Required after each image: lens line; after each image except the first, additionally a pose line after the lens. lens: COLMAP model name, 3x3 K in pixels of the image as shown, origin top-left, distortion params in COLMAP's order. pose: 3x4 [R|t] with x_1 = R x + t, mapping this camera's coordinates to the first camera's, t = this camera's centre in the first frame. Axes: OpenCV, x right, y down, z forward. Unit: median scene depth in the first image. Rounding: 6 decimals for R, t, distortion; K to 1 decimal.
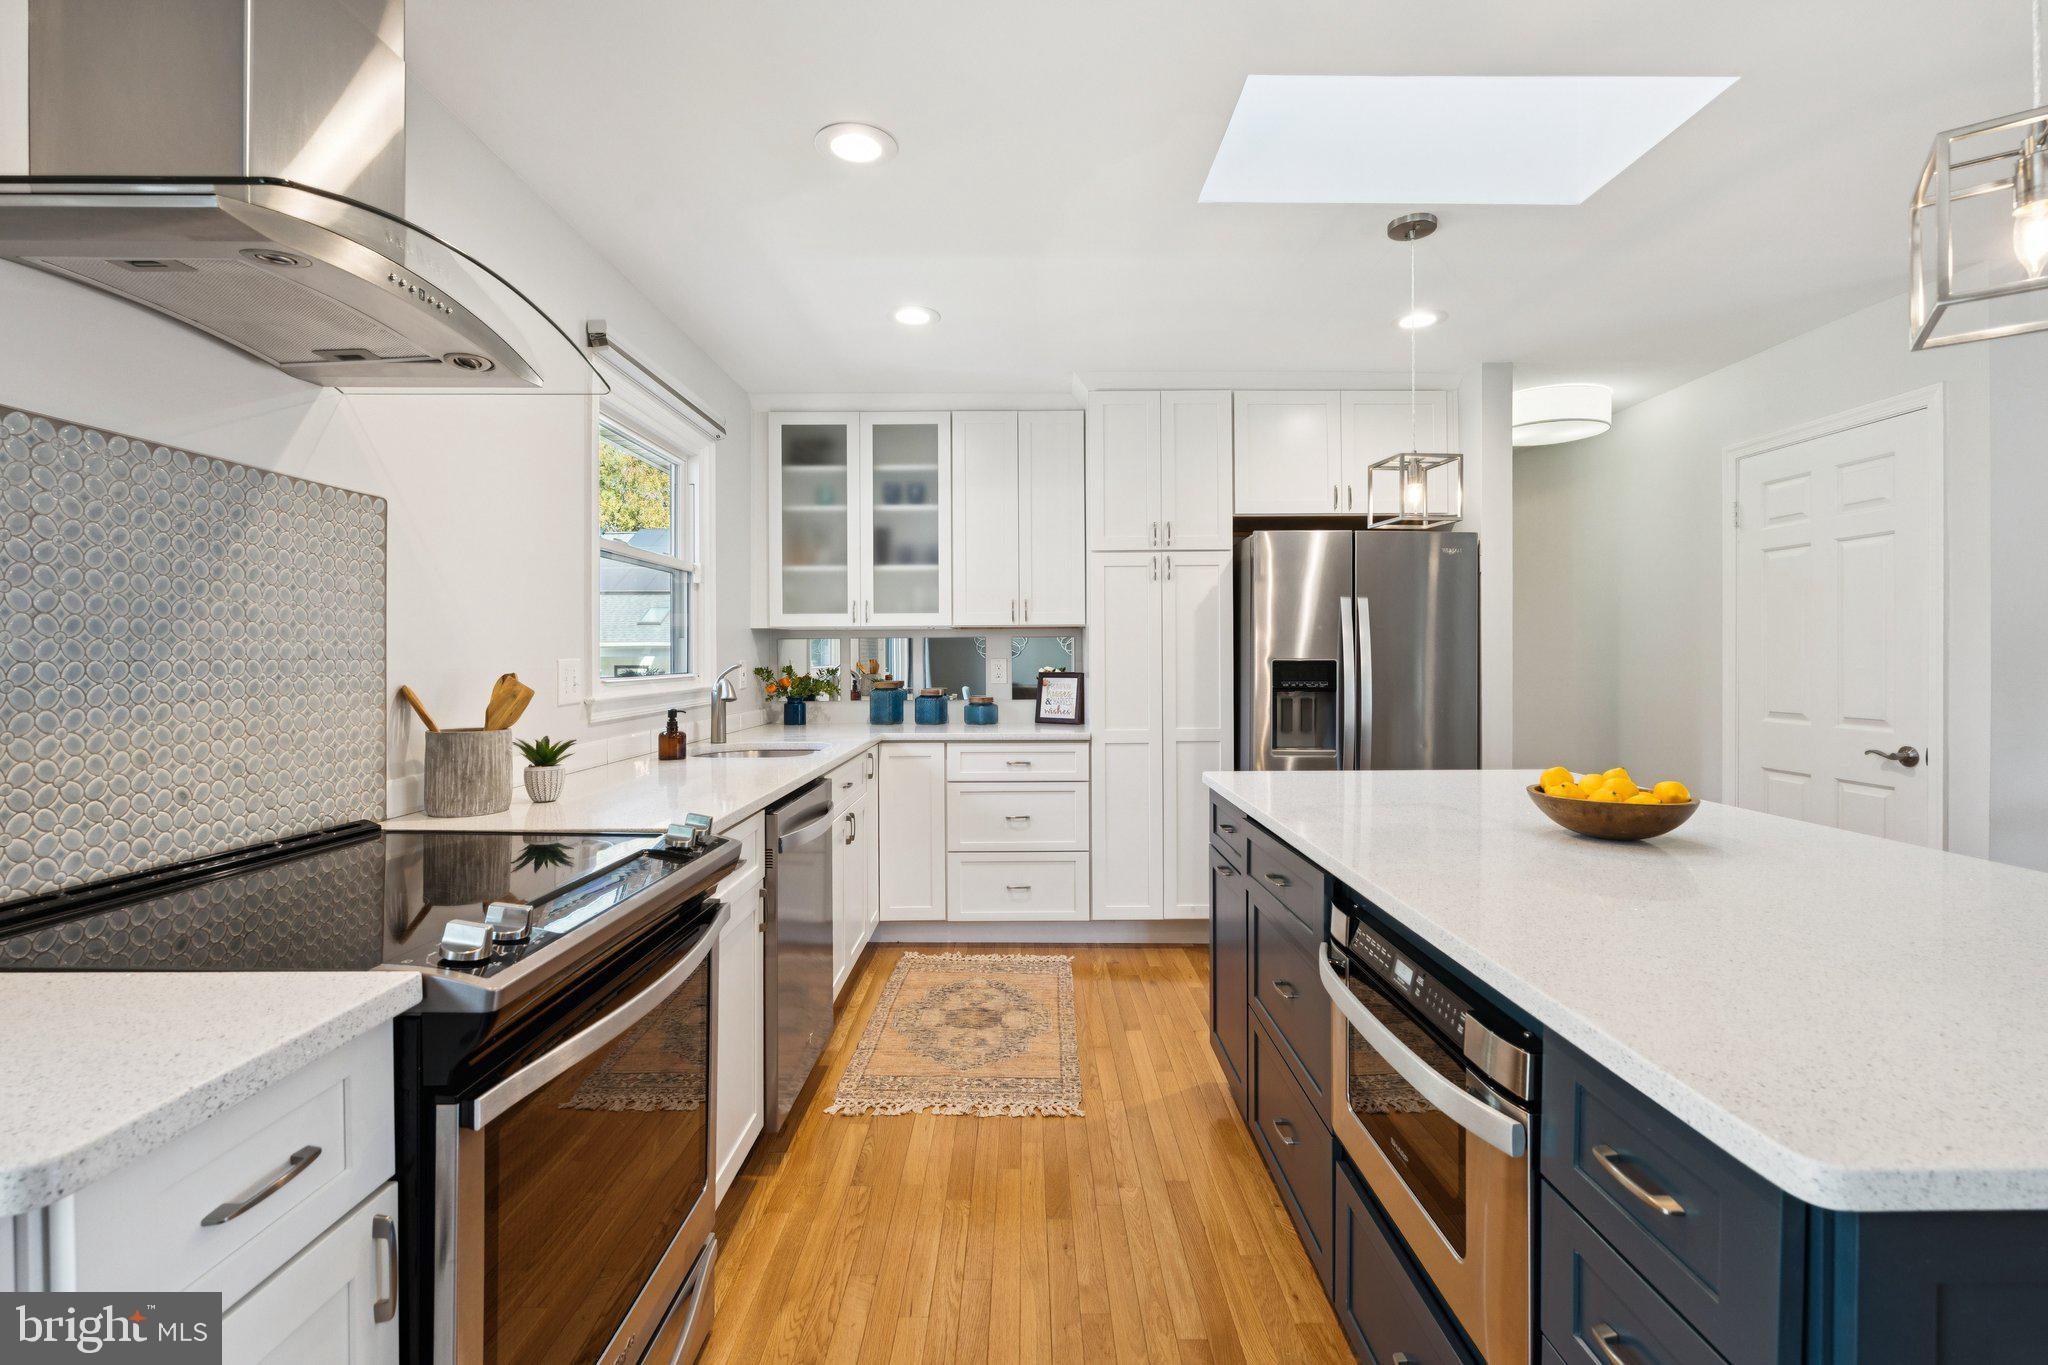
lens RADIAL K [[906.3, 0, 1037.2], [0, 906.3, 666.8], [0, 0, 1]] dist [0.001115, 0.001311]
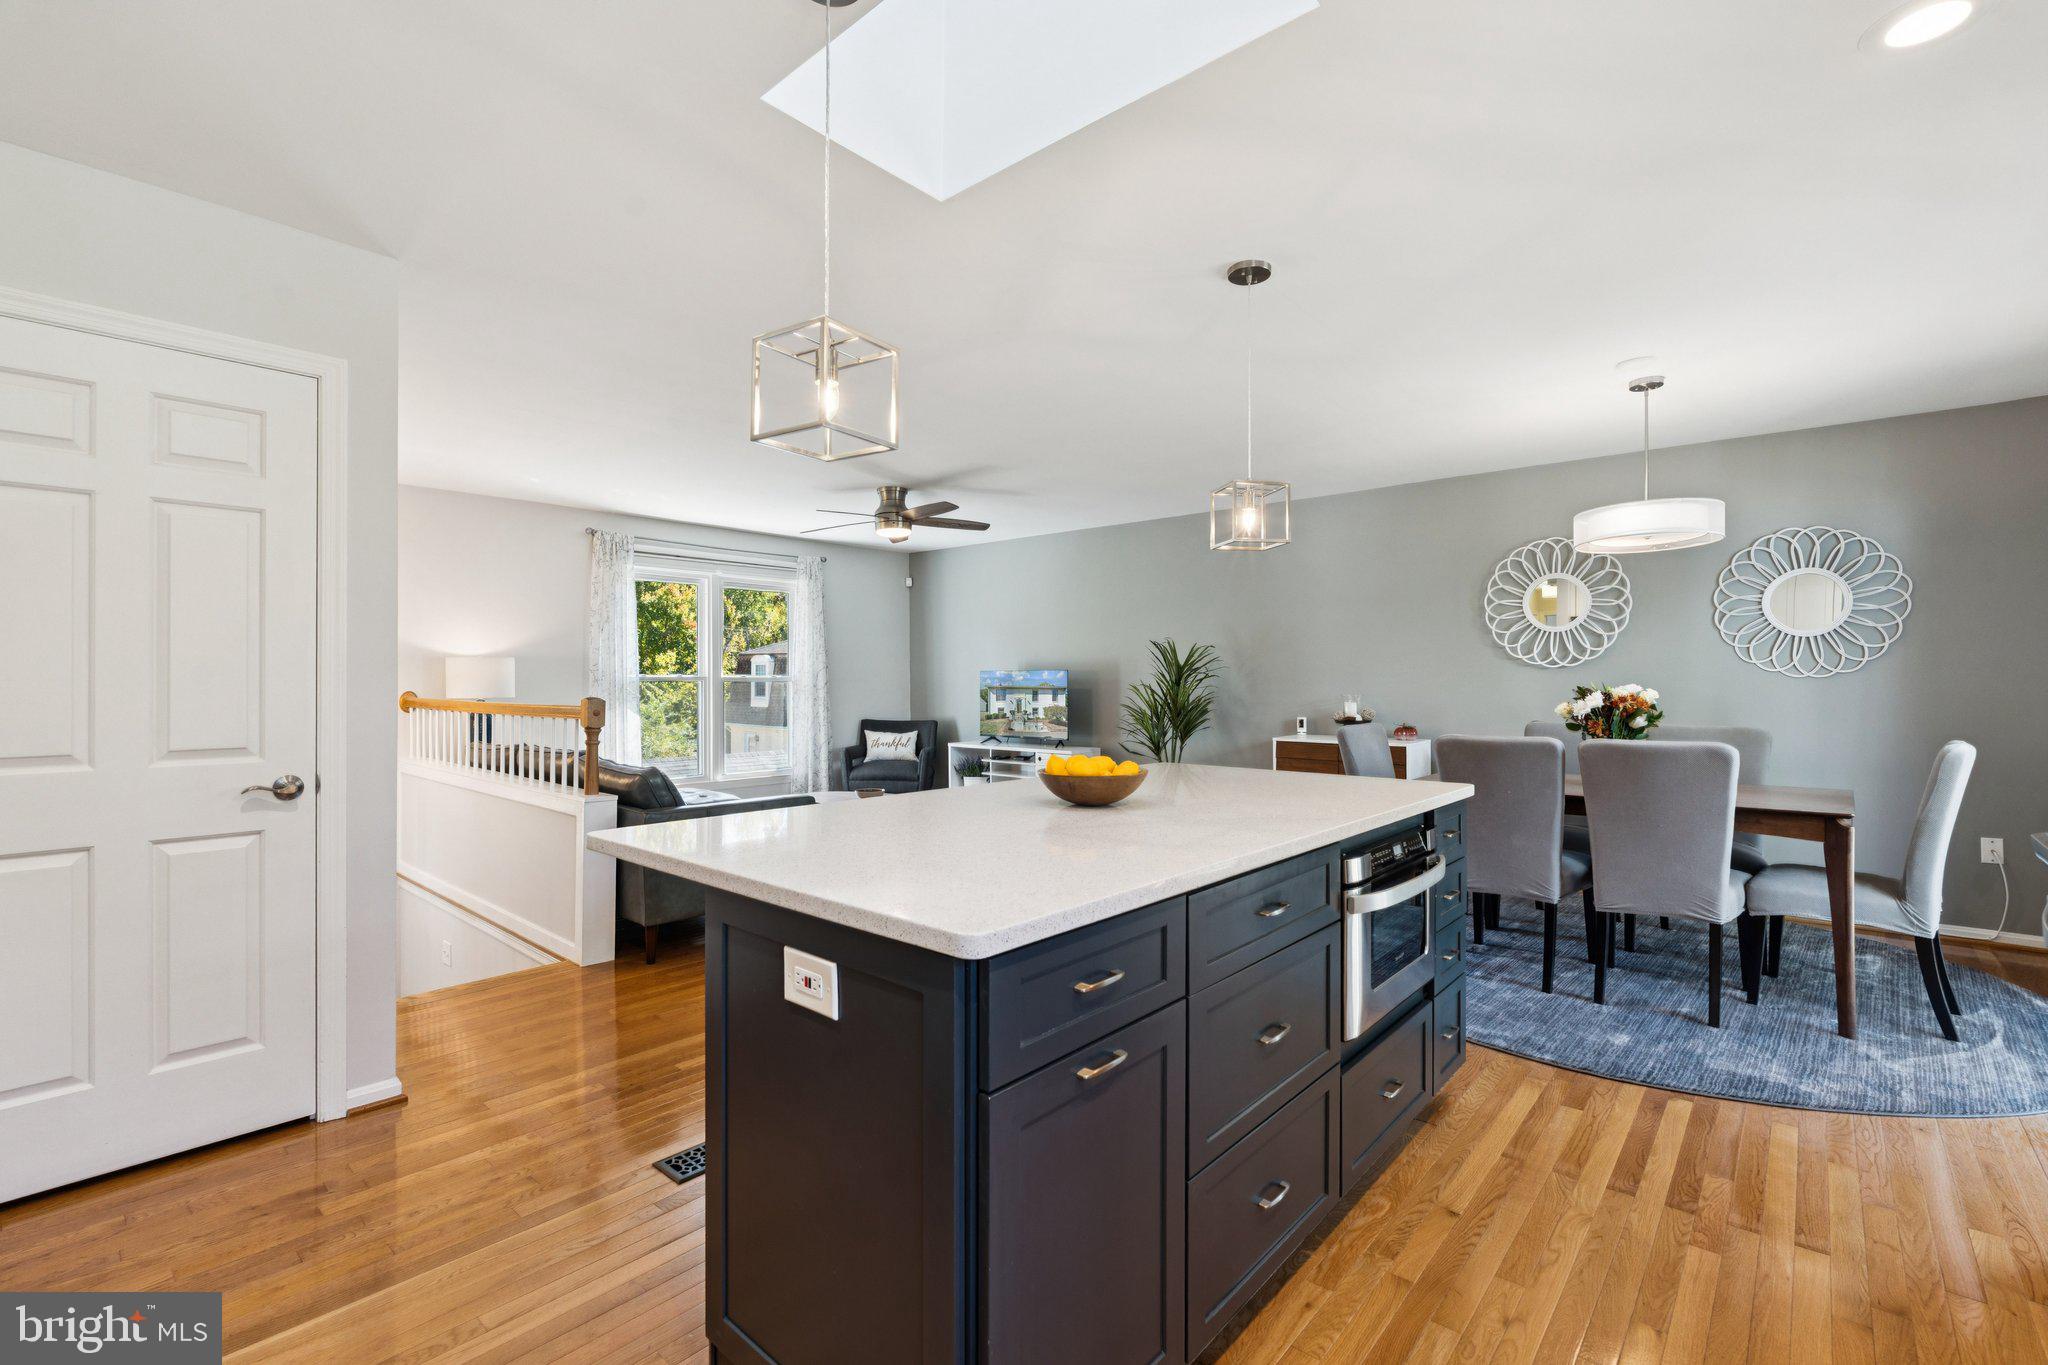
lens RADIAL K [[906.3, 0, 1026.4], [0, 906.3, 676.2], [0, 0, 1]] dist [0.001115, 0.001311]
pose [[-0.740480, 0.004269, 0.672065, -0.076102], [0.009001, 0.999953, 0.003565, 0.000224], [-0.672018, 0.008689, -0.740484, 0.928522]]
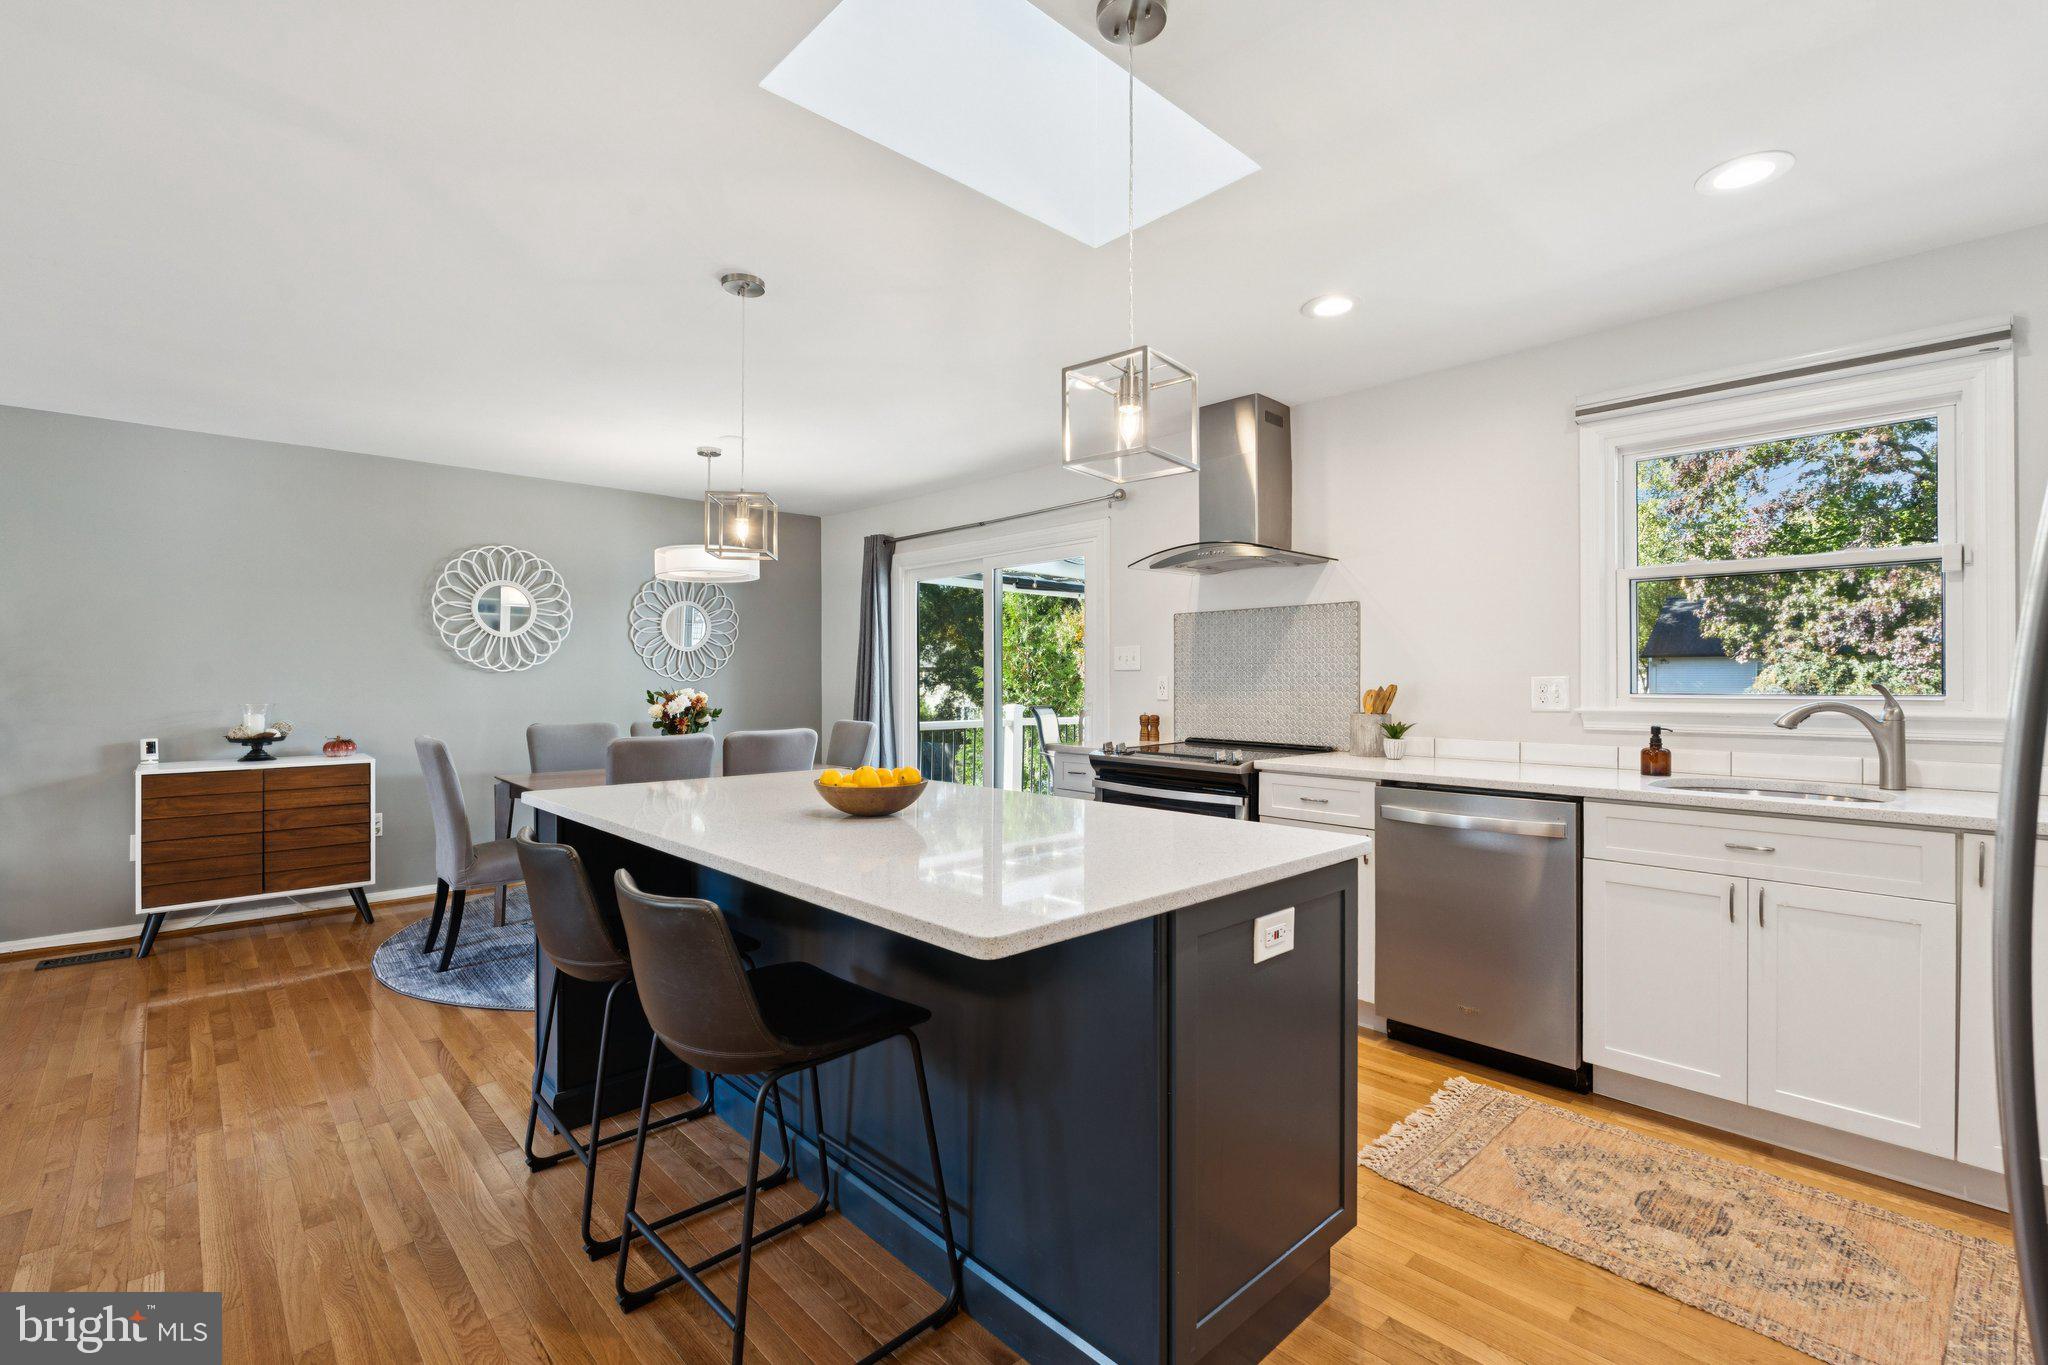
lens RADIAL K [[906.3, 0, 1023.9], [0, 906.3, 683.2], [0, 0, 1]] dist [0.001115, 0.001311]
pose [[-0.735129, 0.003538, -0.677918, 0.617732], [-0.007327, 0.999887, 0.013163, -0.007352], [0.677888, 0.014644, -0.735020, 0.964405]]
